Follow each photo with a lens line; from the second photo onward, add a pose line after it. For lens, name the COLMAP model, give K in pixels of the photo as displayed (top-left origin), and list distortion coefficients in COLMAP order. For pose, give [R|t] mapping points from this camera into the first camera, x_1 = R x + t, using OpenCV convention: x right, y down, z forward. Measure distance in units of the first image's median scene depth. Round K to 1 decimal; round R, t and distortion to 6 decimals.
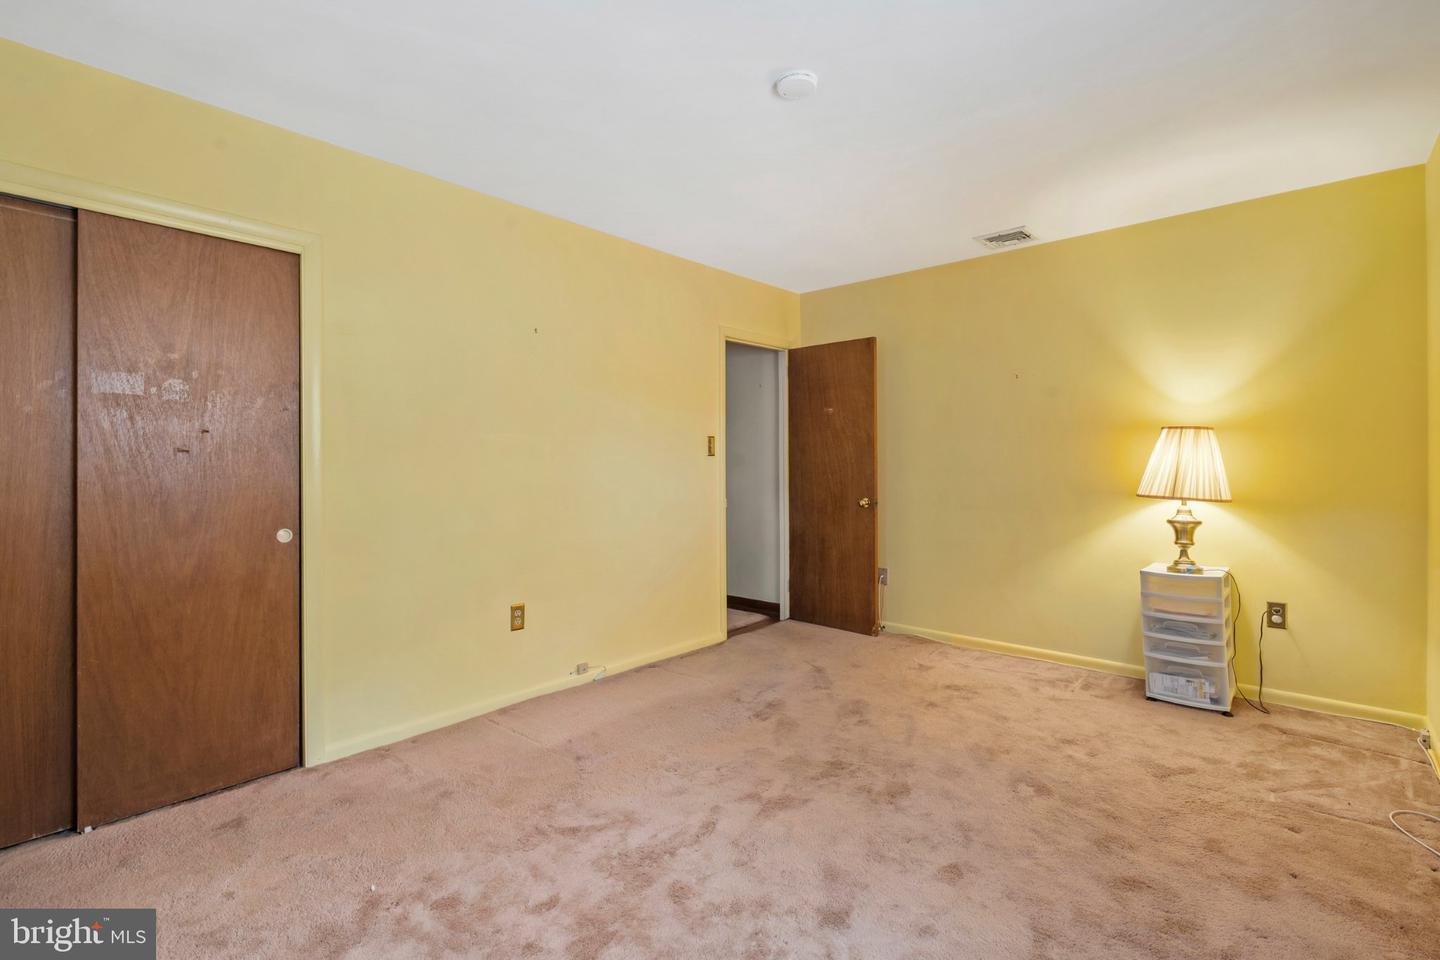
lens RADIAL K [[633.3, 0, 720.0], [0, 633.3, 480.0], [0, 0, 1]] dist [-0.000050, 0.000612]
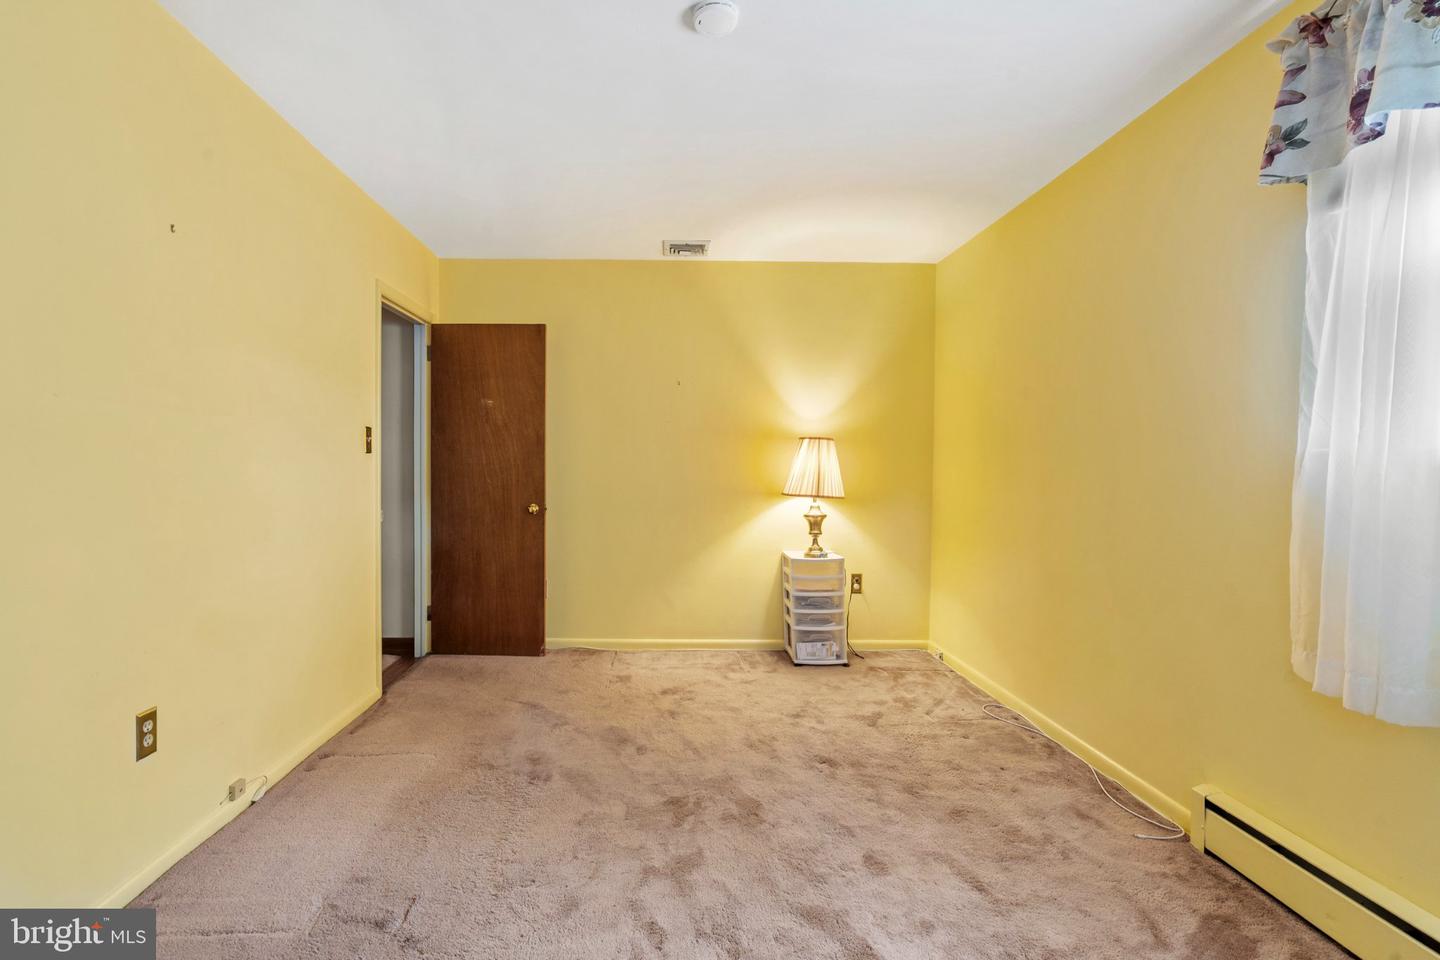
lens RADIAL K [[660.4, 0, 669.9], [0, 660.4, 492.1], [0, 0, 1]] dist [-0.004188, 0.000019]
pose [[0.748672, -0.016911, 0.662725, -0.324727], [0.007360, 0.999825, 0.017198, -0.003816], [-0.662900, -0.007998, 0.748665, 0.233291]]
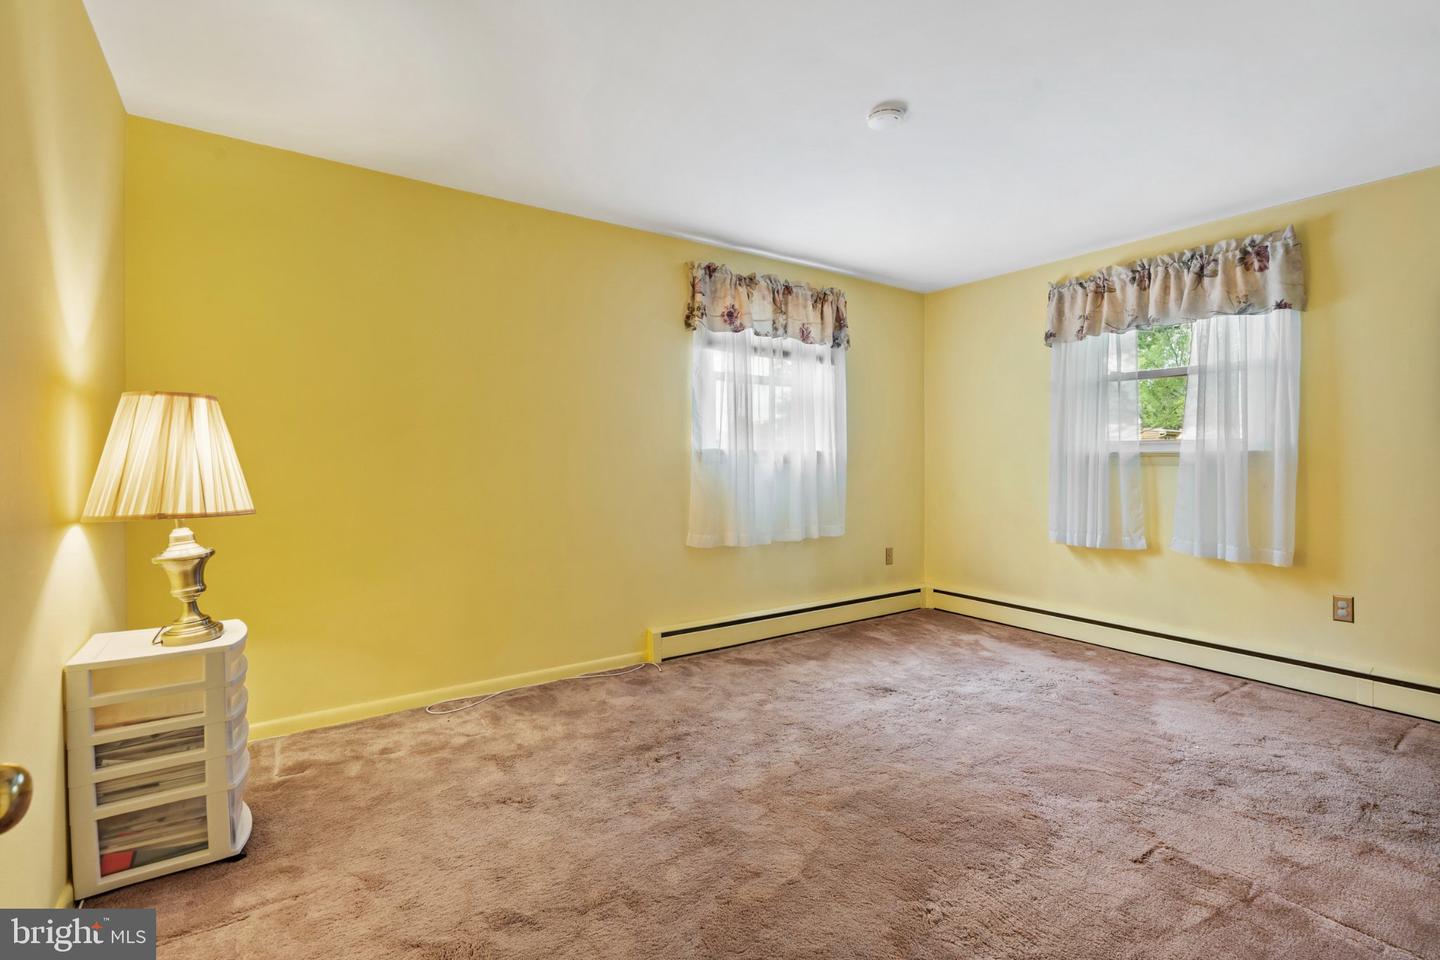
lens RADIAL K [[633.3, 0, 720.0], [0, 633.3, 480.0], [0, 0, 1]] dist [-0.000050, 0.000612]
pose [[-0.968536, -0.015845, 0.248368, 0.103892], [-0.000711, 0.998143, 0.060904, -0.039604], [-0.248872, 0.058811, -0.966749, 1.448100]]
